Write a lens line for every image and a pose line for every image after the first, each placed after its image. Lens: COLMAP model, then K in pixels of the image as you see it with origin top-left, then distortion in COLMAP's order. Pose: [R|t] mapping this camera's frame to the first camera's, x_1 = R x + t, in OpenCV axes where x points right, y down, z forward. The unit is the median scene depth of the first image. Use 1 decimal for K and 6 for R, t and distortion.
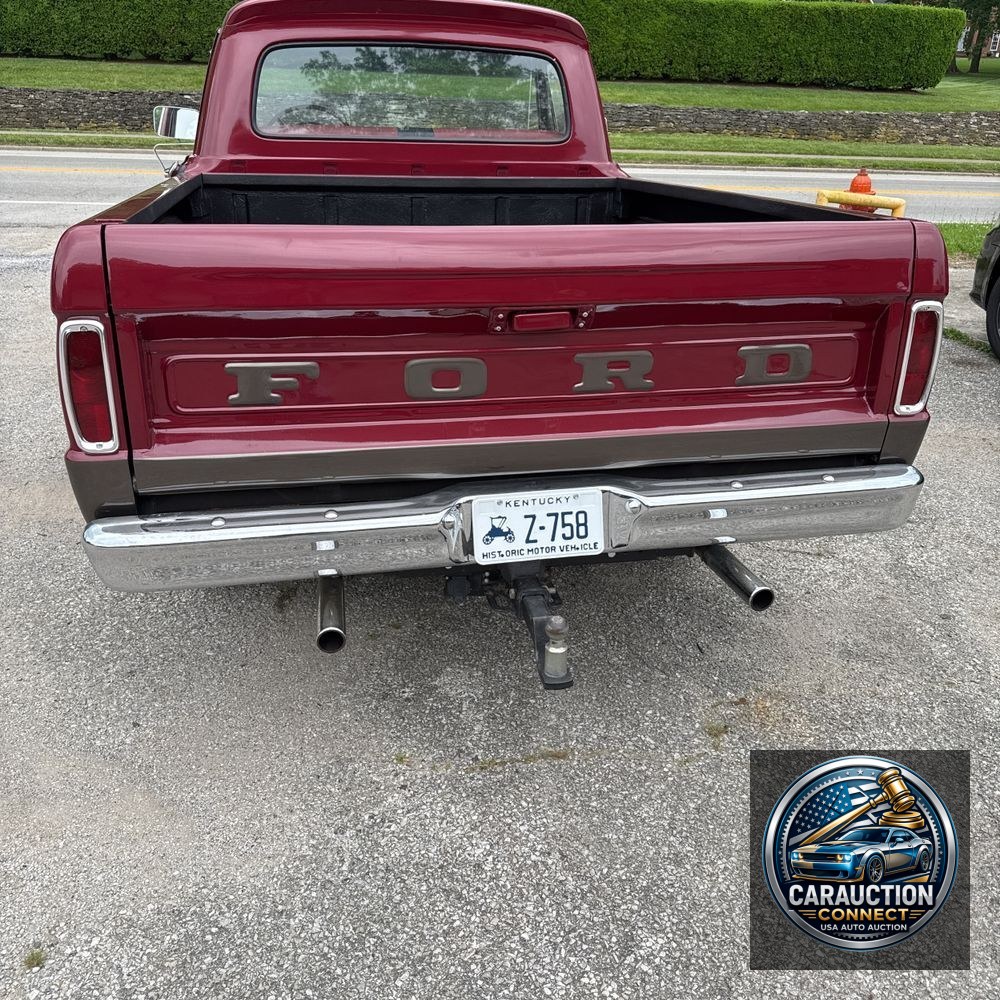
lens RADIAL K [[936.9, 0, 486.9], [0, 936.9, 498.4], [0, 0, 1]] dist [0.134927, -0.205845]
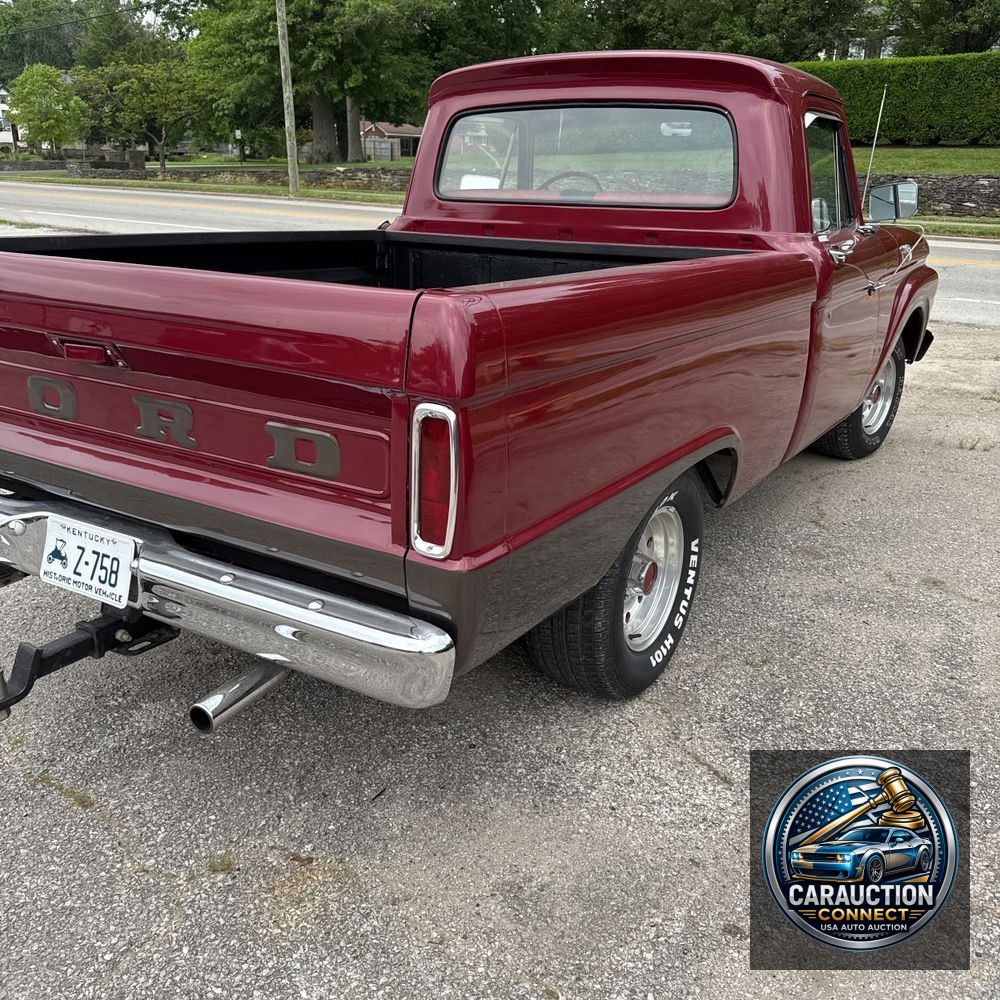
lens RADIAL K [[957.9, 0, 500.0], [0, 957.9, 500.0], [0, 0, 1]] dist [0.083946, -0.131025]
pose [[0.702038, 0.214365, -0.679110, 1.024009], [-0.271079, 0.962270, 0.023516, -0.171063], [0.658528, 0.167584, 0.733660, 0.527400]]
